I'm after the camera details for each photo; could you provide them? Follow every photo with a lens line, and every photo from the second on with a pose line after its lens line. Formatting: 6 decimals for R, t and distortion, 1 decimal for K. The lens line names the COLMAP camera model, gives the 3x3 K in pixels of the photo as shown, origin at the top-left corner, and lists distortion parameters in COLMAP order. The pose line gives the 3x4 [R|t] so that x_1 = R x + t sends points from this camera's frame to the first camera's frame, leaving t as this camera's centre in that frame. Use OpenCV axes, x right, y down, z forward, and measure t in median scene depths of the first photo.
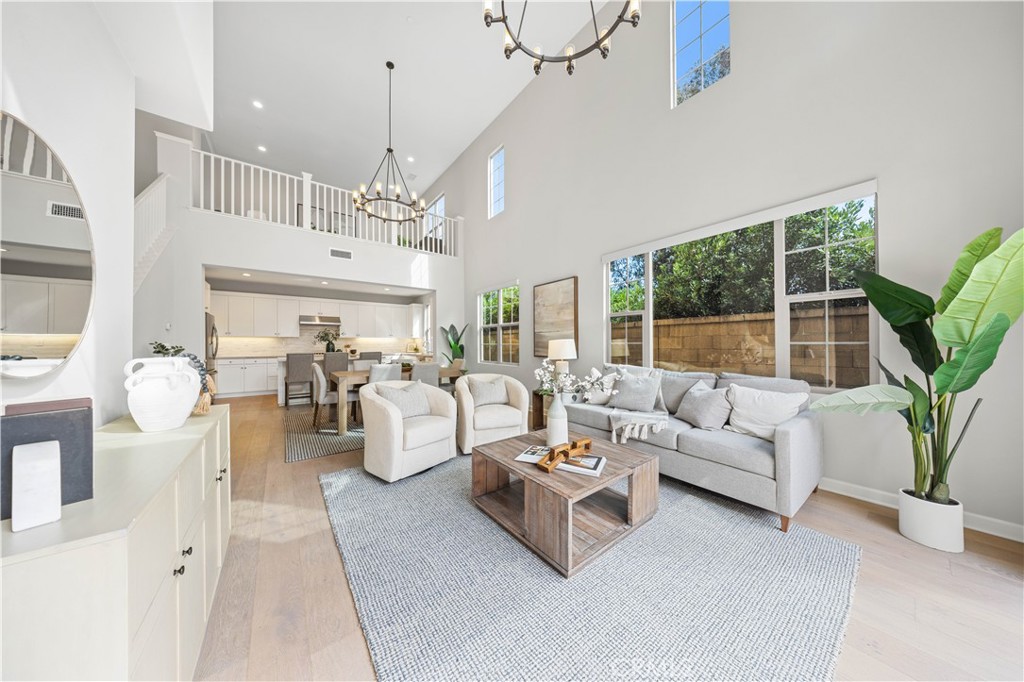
lens RADIAL K [[303.1, 0, 506.2], [0, 303.1, 340.1], [0, 0, 1]] dist [0.000405, 0.000034]
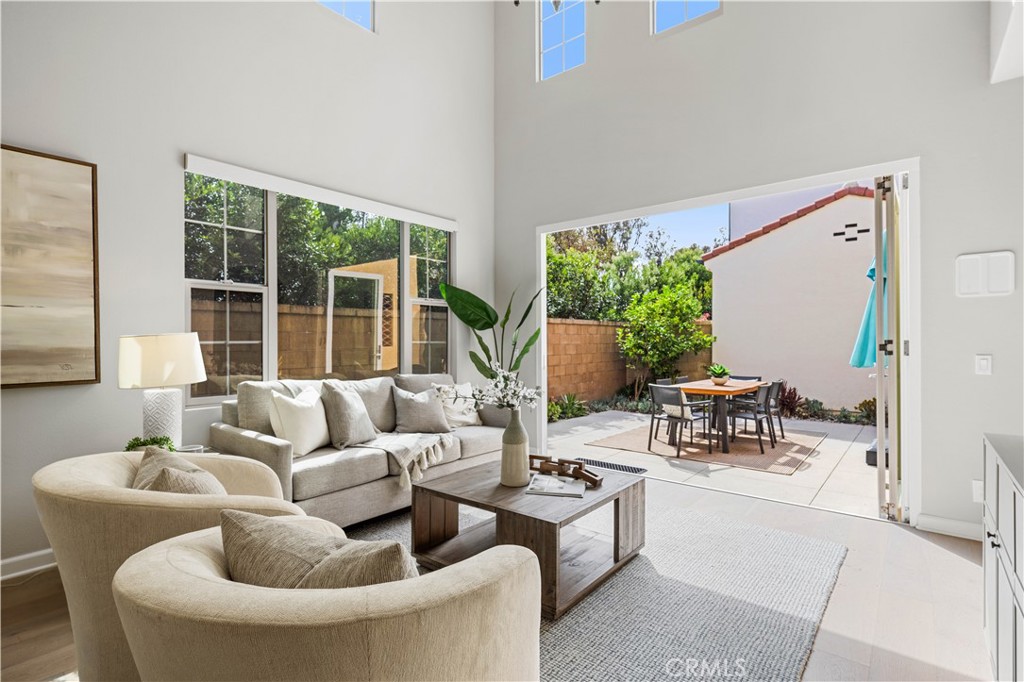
lens RADIAL K [[492.4, 0, 506.4], [0, 492.4, 344.0], [0, 0, 1]] dist [0.000055, -0.000133]
pose [[-0.243270, -0.000552, 0.969958, -0.739844], [-0.003274, 0.999995, -0.000252, 0.016135], [-0.969953, -0.003237, -0.243271, 0.986871]]
